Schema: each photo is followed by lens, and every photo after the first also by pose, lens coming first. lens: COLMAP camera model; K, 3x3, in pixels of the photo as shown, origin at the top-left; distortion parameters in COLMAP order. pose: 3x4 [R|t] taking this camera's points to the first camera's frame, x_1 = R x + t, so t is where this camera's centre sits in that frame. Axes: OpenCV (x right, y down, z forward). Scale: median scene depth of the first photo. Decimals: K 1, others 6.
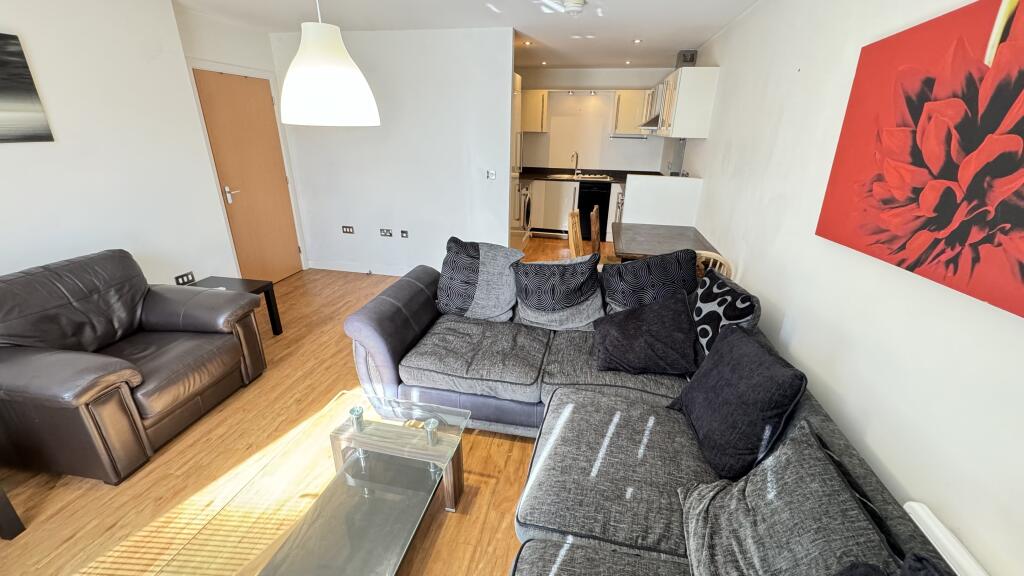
lens RADIAL K [[409.0, 0, 512.0], [0, 409.0, 288.0], [0, 0, 1]] dist [0.000037, -0.000001]
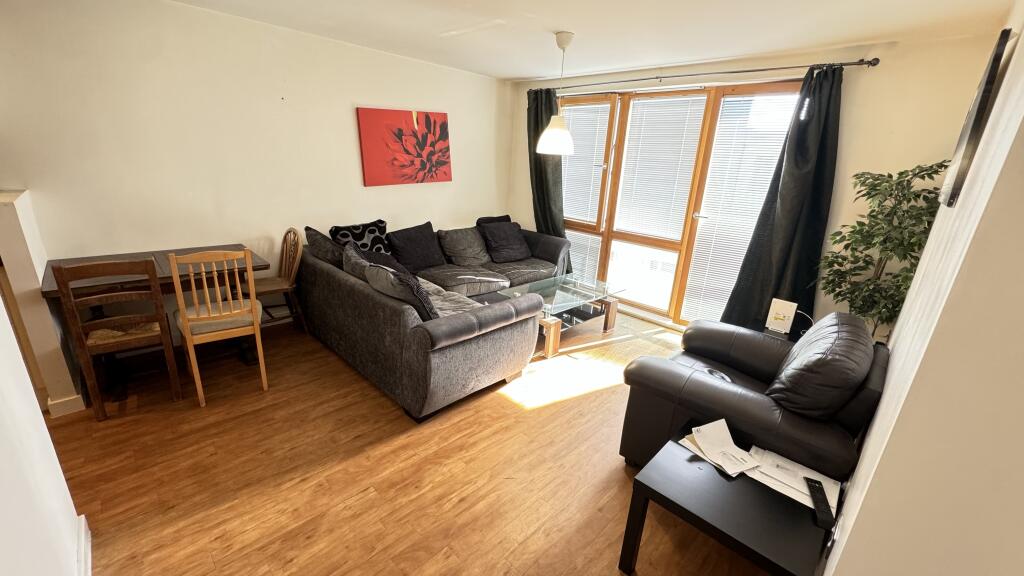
lens RADIAL K [[409.0, 0, 512.0], [0, 409.0, 288.0], [0, 0, 1]] dist [0.000037, -0.000001]
pose [[-0.831453, -0.229424, 0.506014, -1.832519], [0.135203, 0.799833, 0.584797, -1.359953], [-0.538893, 0.554646, -0.634005, 3.500413]]
